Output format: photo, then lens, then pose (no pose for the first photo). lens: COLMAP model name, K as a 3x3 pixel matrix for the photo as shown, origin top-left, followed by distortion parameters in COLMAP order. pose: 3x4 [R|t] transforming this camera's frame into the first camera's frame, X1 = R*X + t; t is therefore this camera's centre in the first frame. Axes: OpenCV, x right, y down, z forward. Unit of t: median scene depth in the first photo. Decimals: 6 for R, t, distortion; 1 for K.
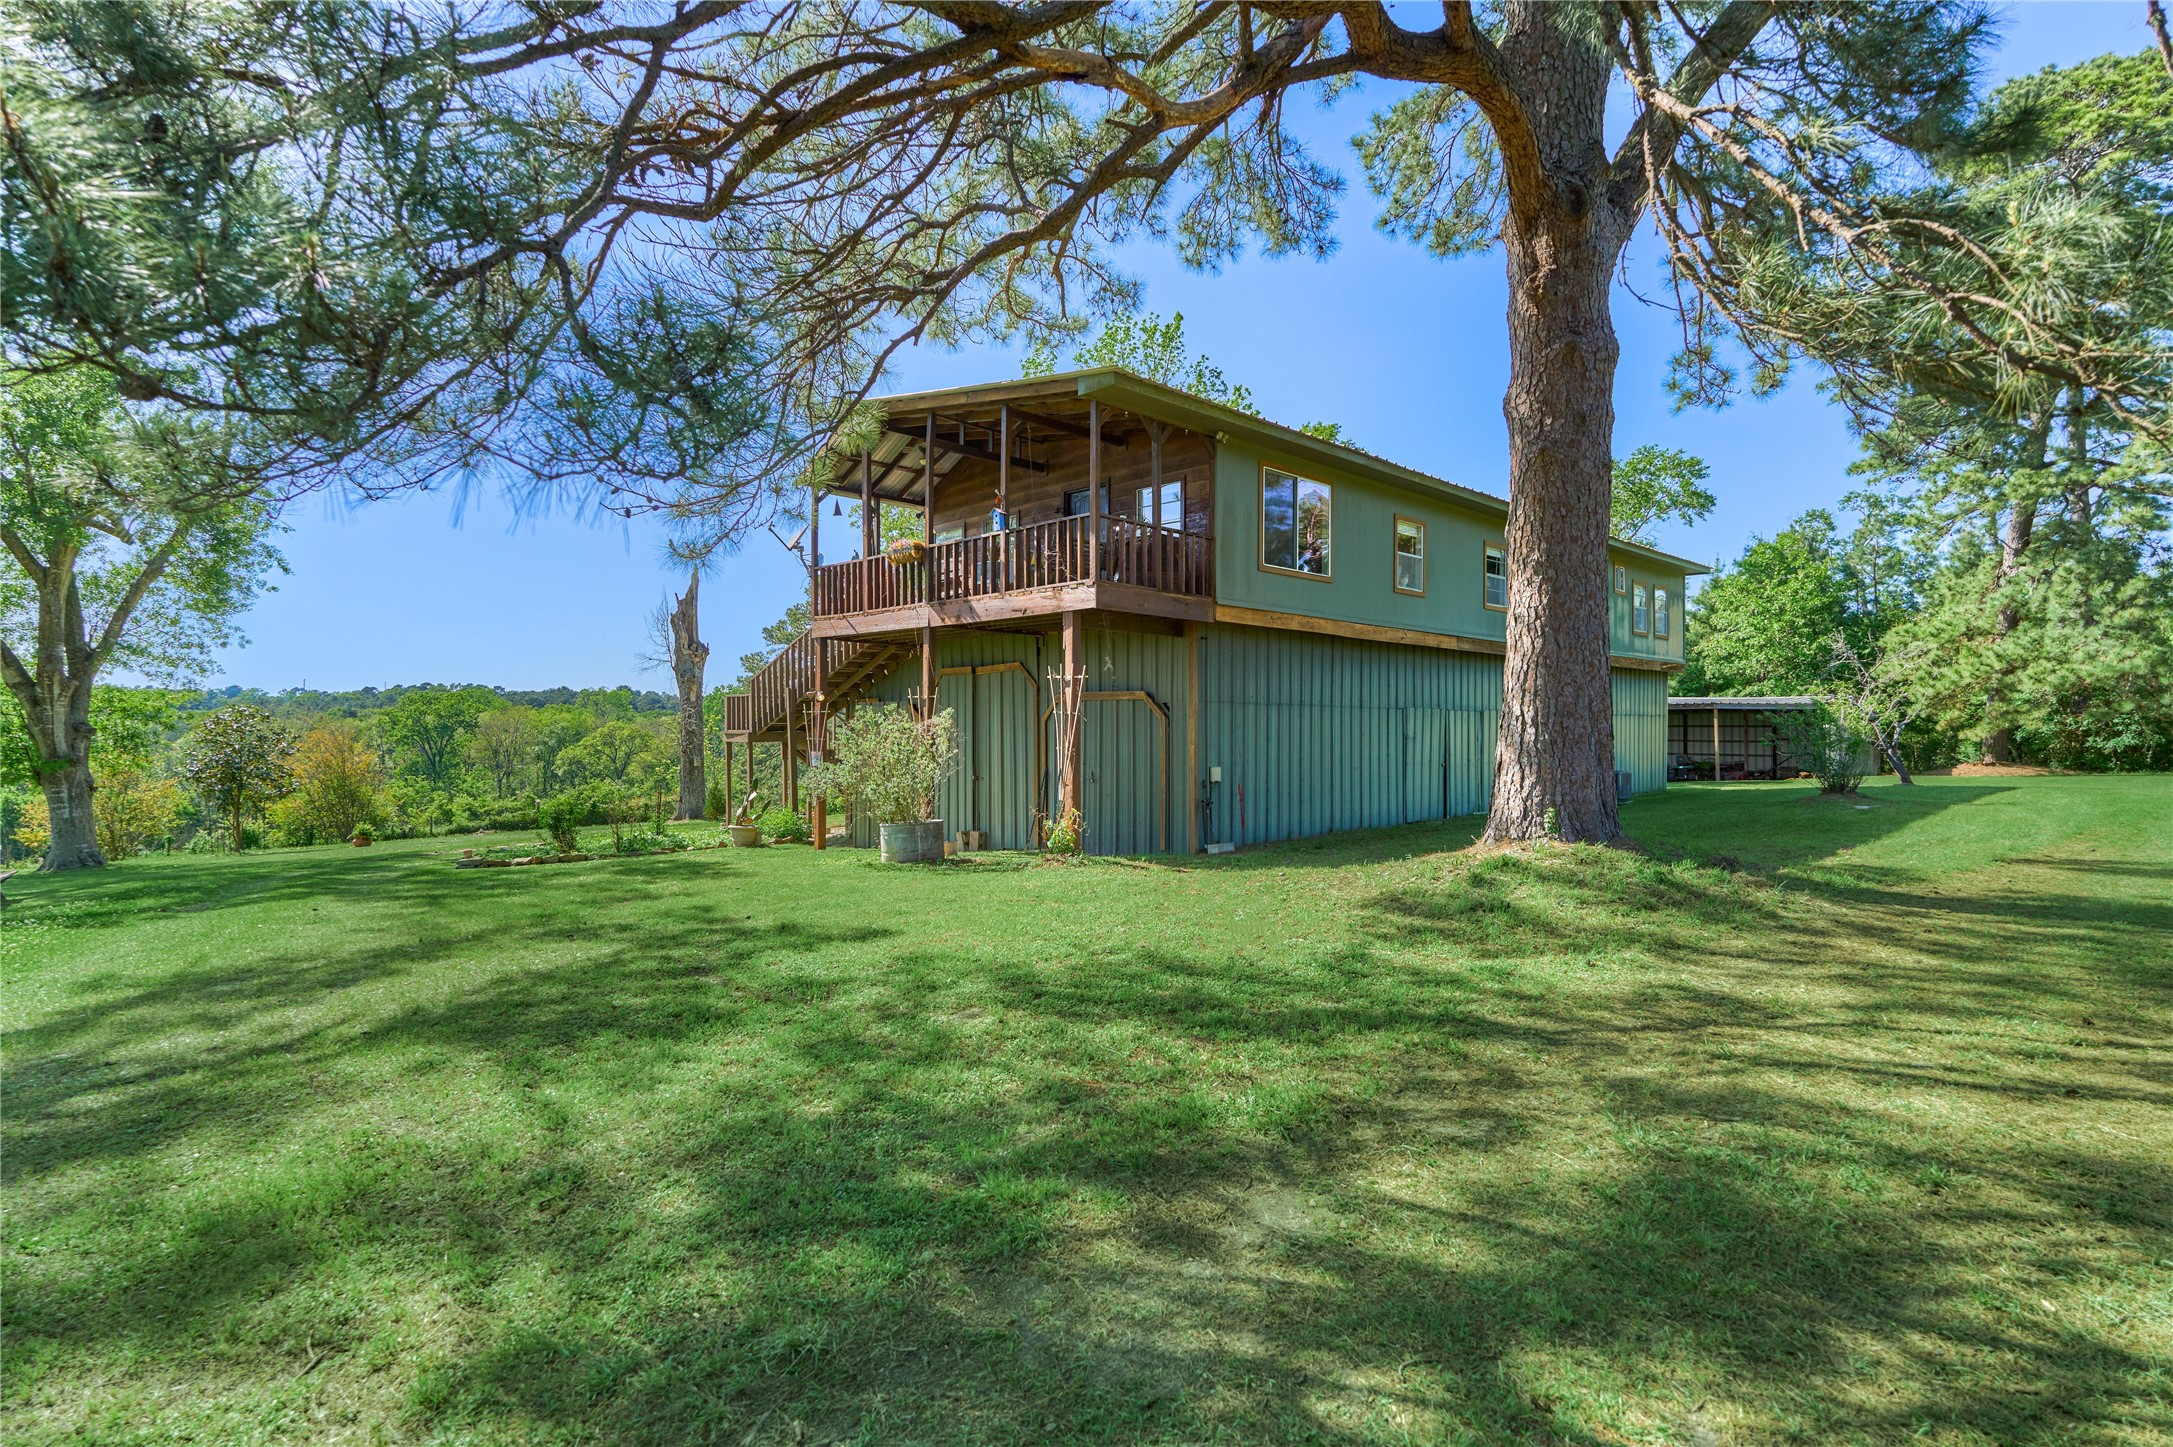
lens RADIAL K [[1081.8, 0, 1086.5], [0, 1081.8, 723.5], [0, 0, 1]] dist [-0.000240, 0.000007]
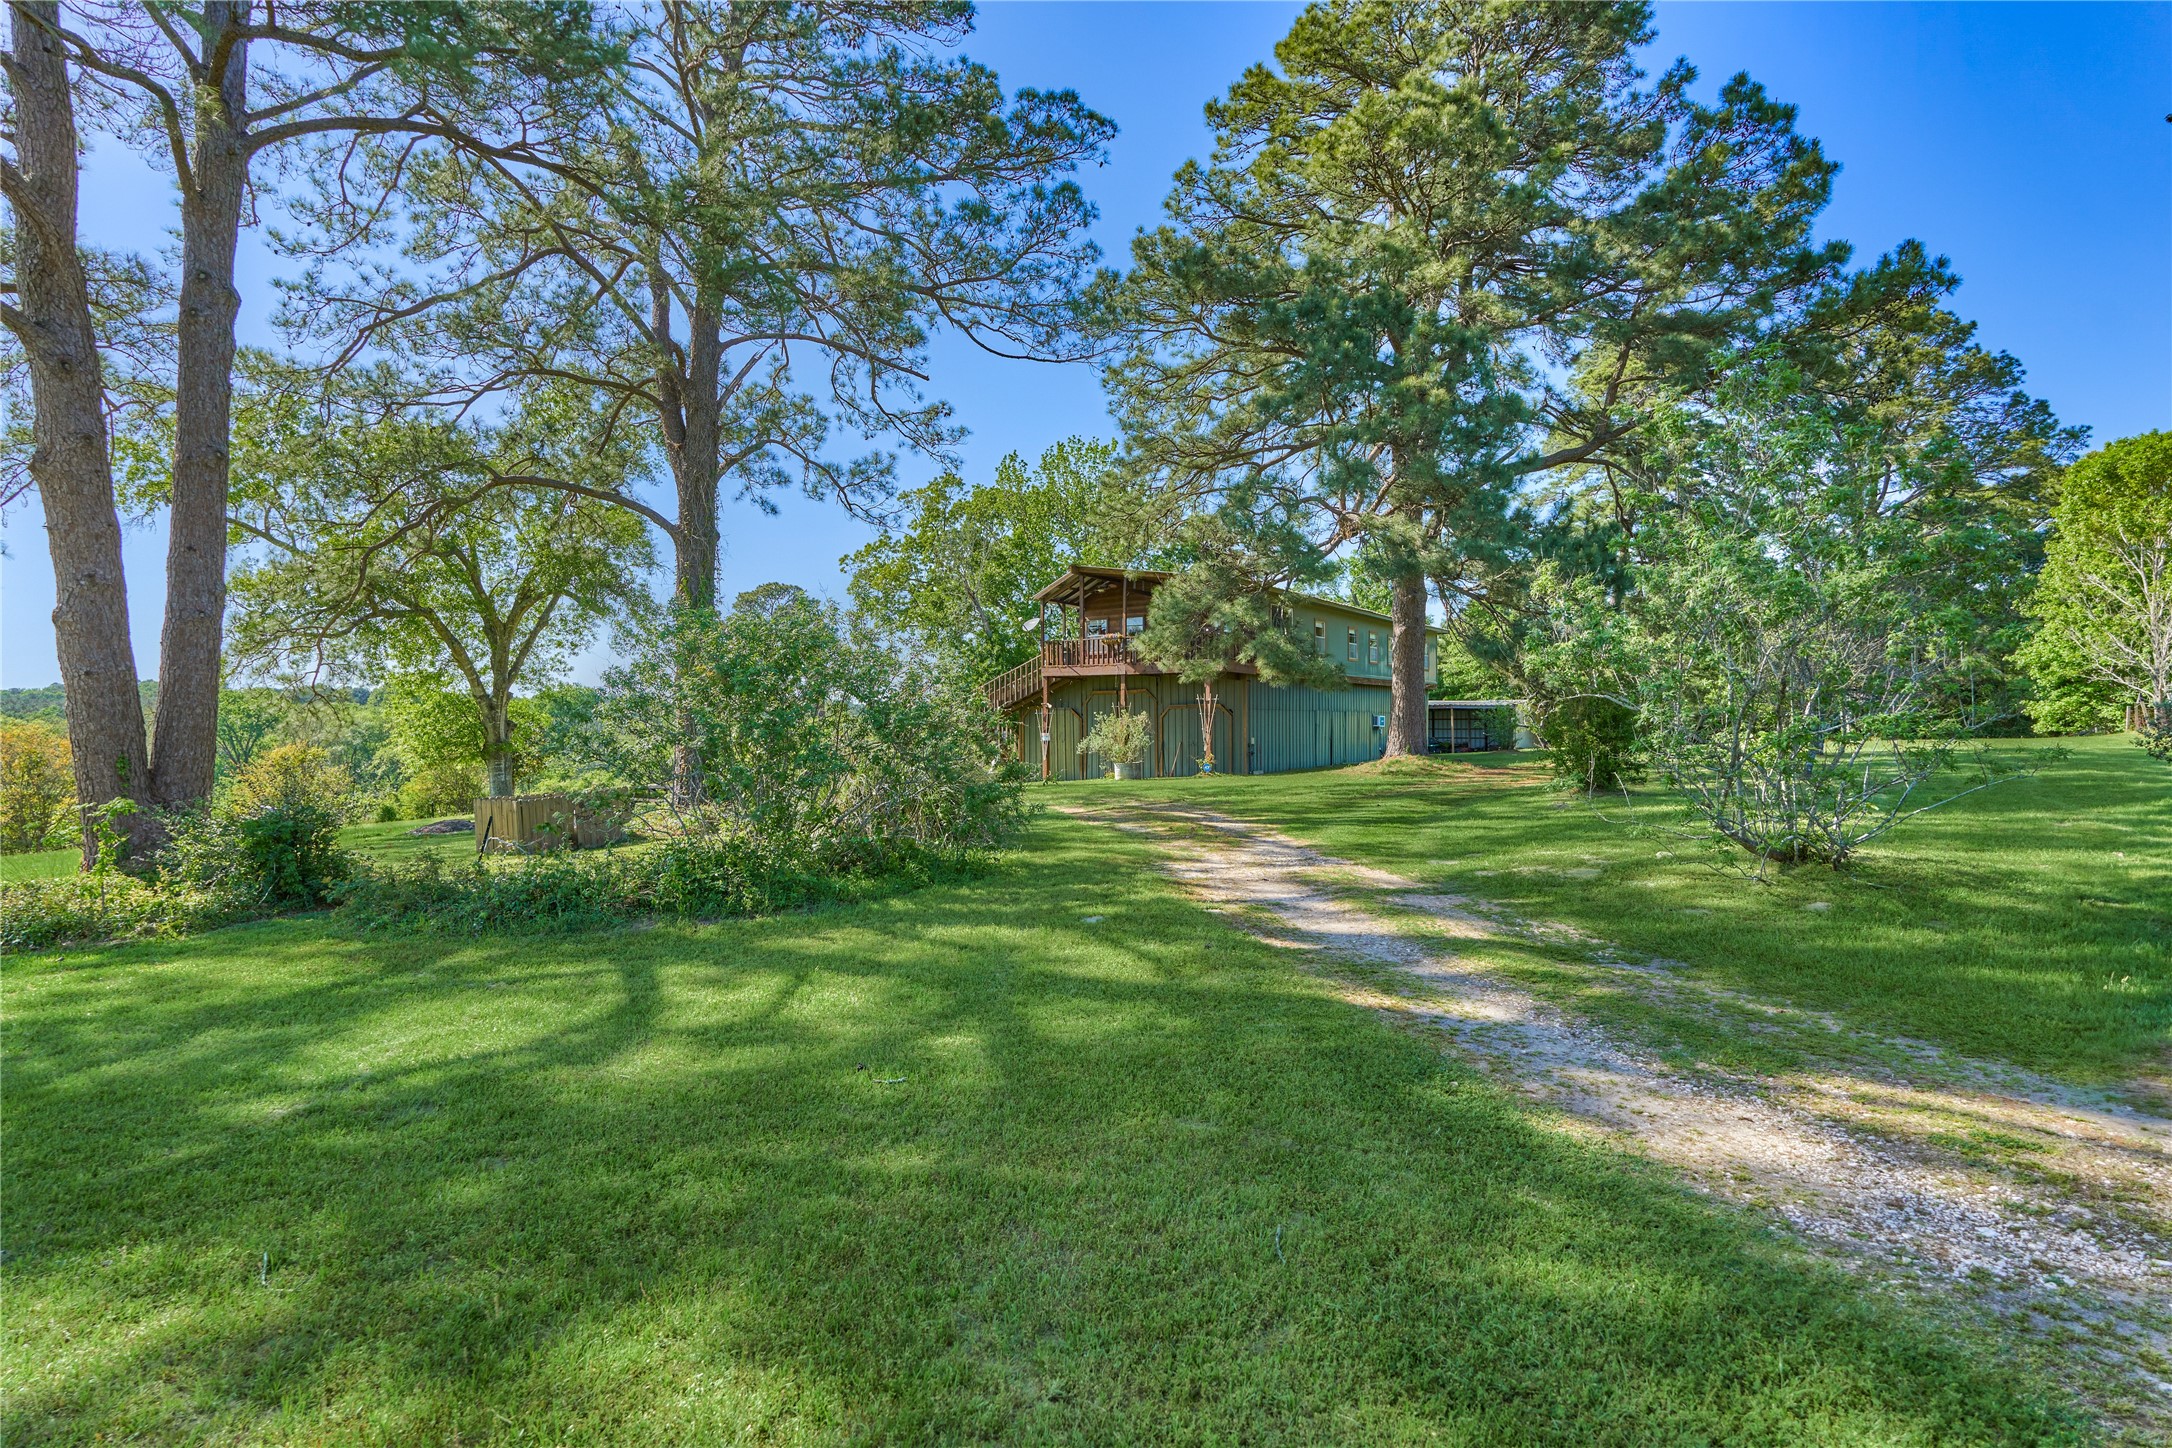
lens RADIAL K [[1122.5, 0, 1086.0], [0, 1122.5, 724.0], [0, 0, 1]] dist [-0.000263, -0.000022]
pose [[0.976310, -0.004911, 0.216318, -0.602311], [0.003657, 0.999974, 0.006201, -0.002792], [-0.216343, -0.005263, 0.976303, -0.998823]]
